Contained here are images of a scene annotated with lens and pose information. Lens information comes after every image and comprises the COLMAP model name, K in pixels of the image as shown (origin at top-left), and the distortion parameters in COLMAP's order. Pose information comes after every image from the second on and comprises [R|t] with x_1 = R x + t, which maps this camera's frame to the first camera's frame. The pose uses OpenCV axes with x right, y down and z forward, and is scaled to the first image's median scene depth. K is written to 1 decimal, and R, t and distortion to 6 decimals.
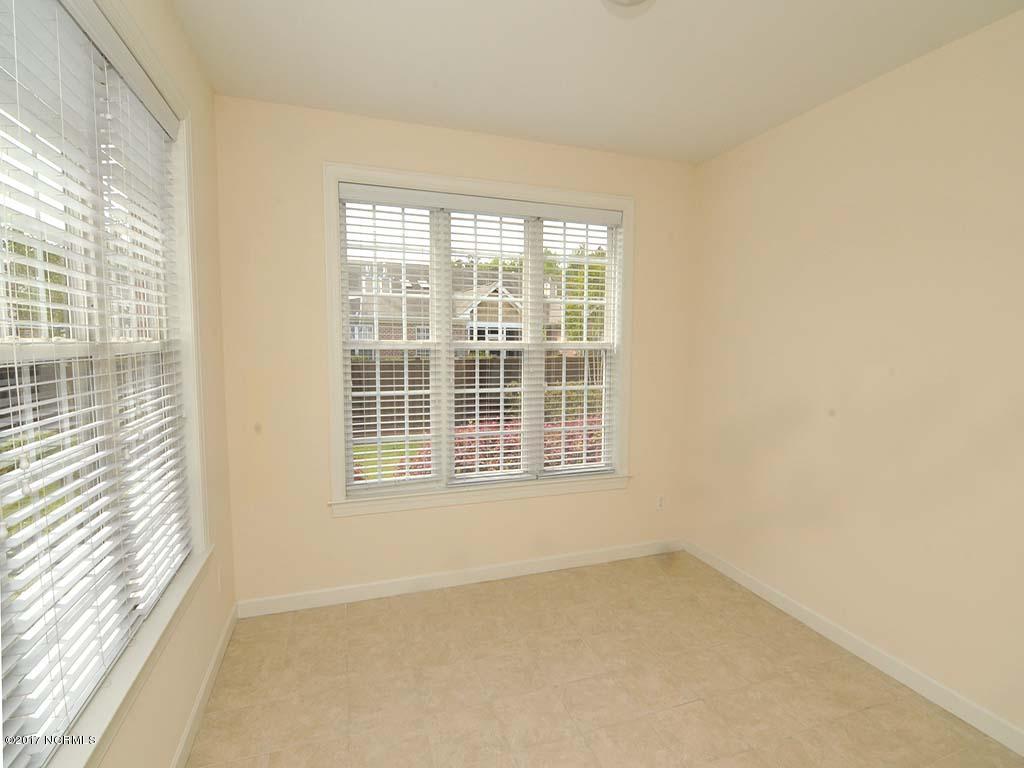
lens RADIAL K [[503.2, 0, 508.9], [0, 503.2, 379.8], [0, 0, 1]] dist [-0.013038, -0.000268]
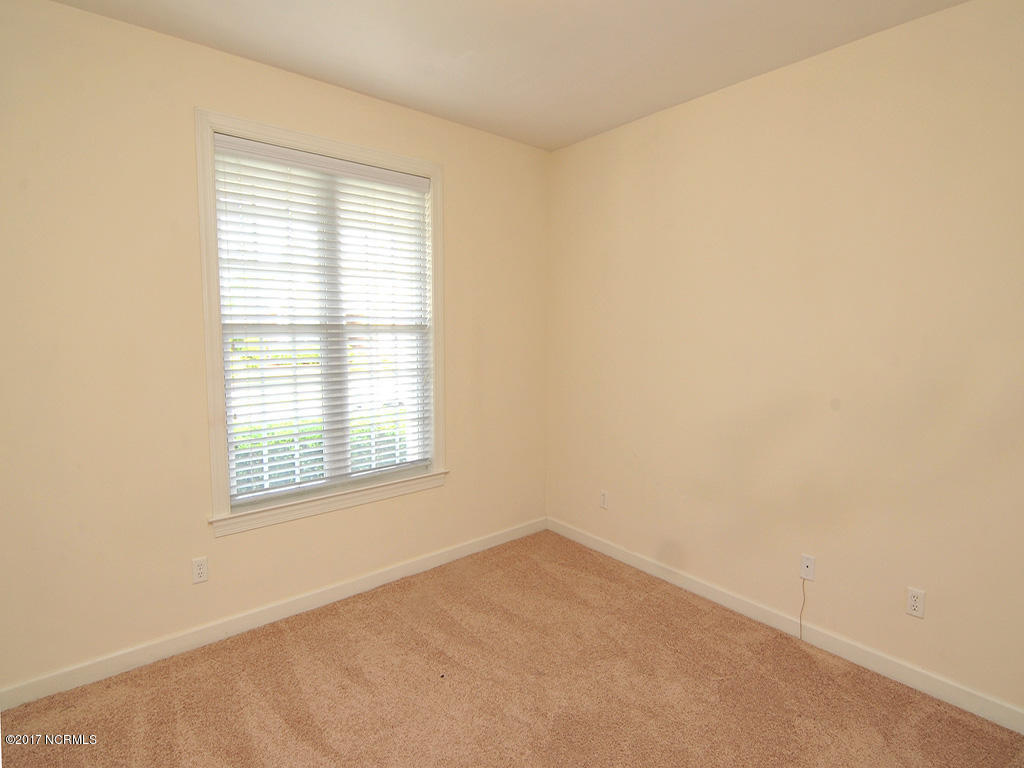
lens RADIAL K [[614.0, 0, 513.2], [0, 614.0, 374.5], [0, 0, 1]] dist [-0.018384, -0.000700]
pose [[0.896353, -0.034933, 0.441963, -0.304822], [0.031300, 0.999390, 0.015512, 0.006327], [-0.442235, -0.000071, 0.896899, -0.103264]]
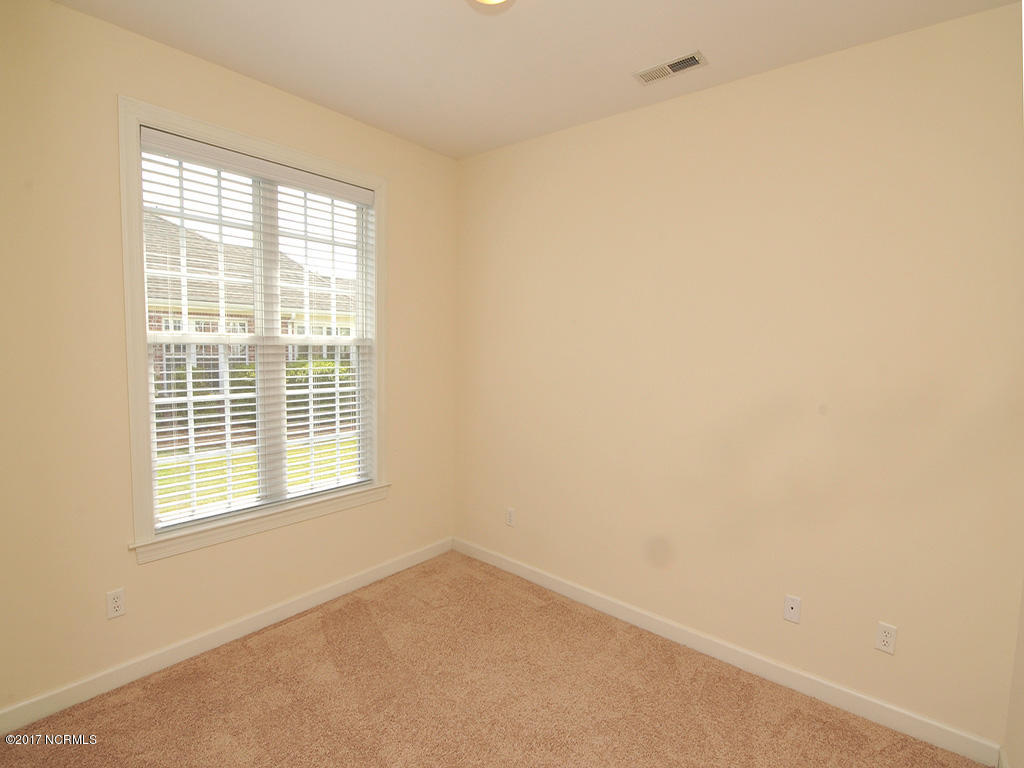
lens RADIAL K [[732.9, 0, 512.3], [0, 732.9, 394.1], [0, 0, 1]] dist [0.034484, -0.000756]
pose [[0.757514, -0.037296, 0.651752, -0.570747], [0.031390, 0.999293, 0.020700, 0.009996], [-0.652063, 0.004778, 0.758149, -0.195752]]
